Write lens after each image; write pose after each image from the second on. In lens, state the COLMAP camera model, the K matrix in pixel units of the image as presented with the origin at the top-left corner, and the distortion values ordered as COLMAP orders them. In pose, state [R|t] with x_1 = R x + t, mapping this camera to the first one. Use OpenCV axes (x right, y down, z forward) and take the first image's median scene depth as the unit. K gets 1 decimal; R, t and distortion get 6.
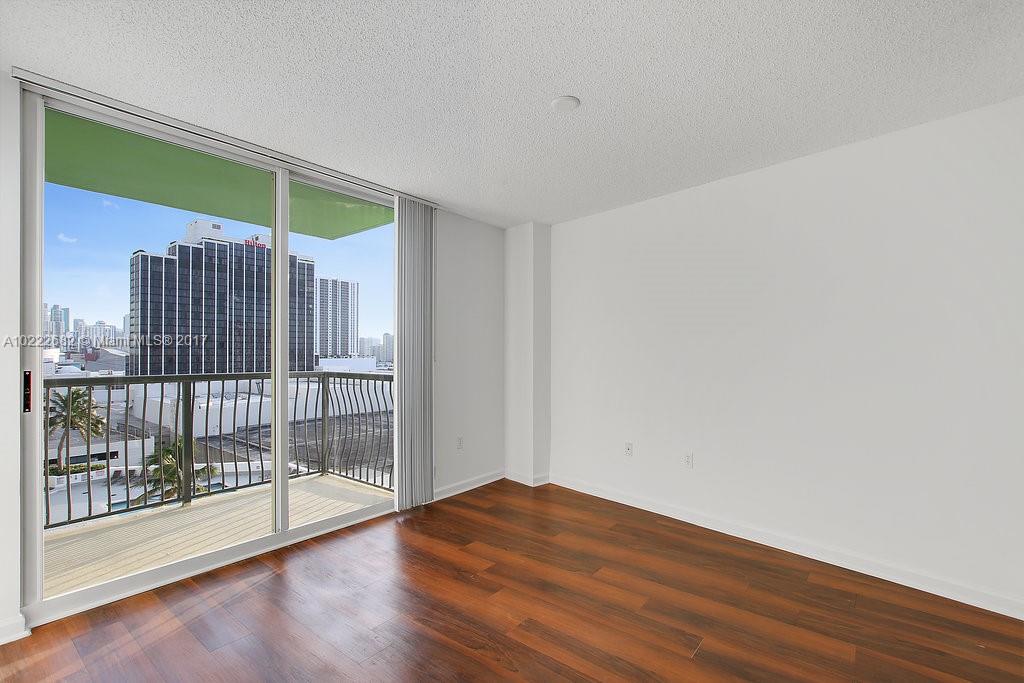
lens RADIAL K [[466.8, 0, 508.5], [0, 466.8, 352.8], [0, 0, 1]] dist [0.000819, 0.000059]
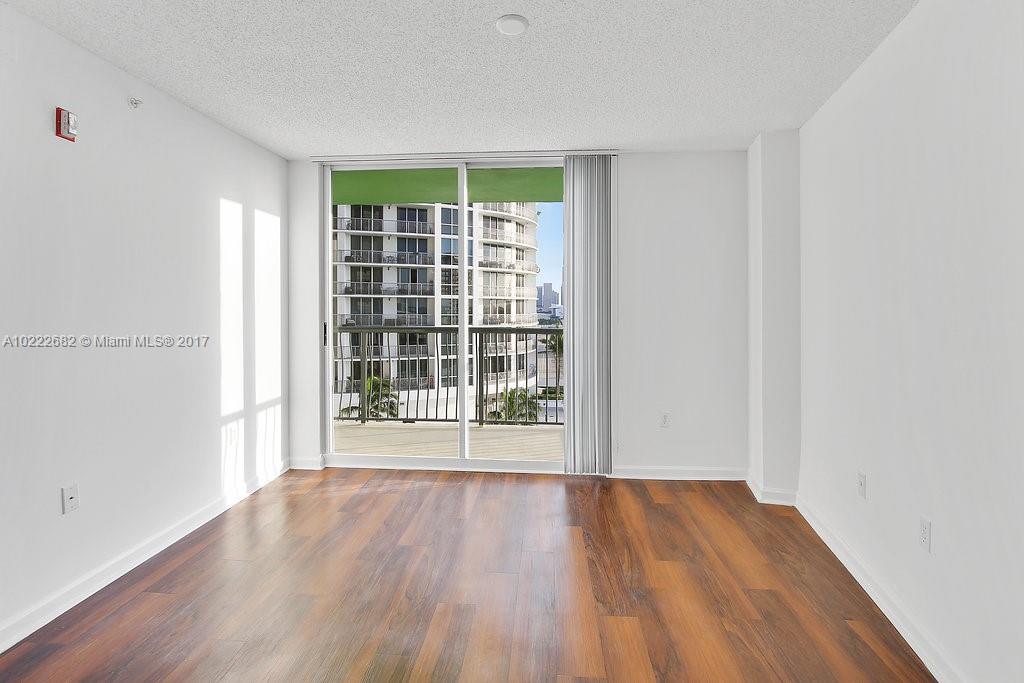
lens RADIAL K [[477.2, 0, 511.4], [0, 477.2, 307.0], [0, 0, 1]] dist [-0.001345, -0.000311]
pose [[0.578115, 0.003685, -0.815947, 0.510632], [-0.004247, 0.999990, 0.001507, -0.014666], [0.815944, 0.002594, 0.578125, 0.313422]]
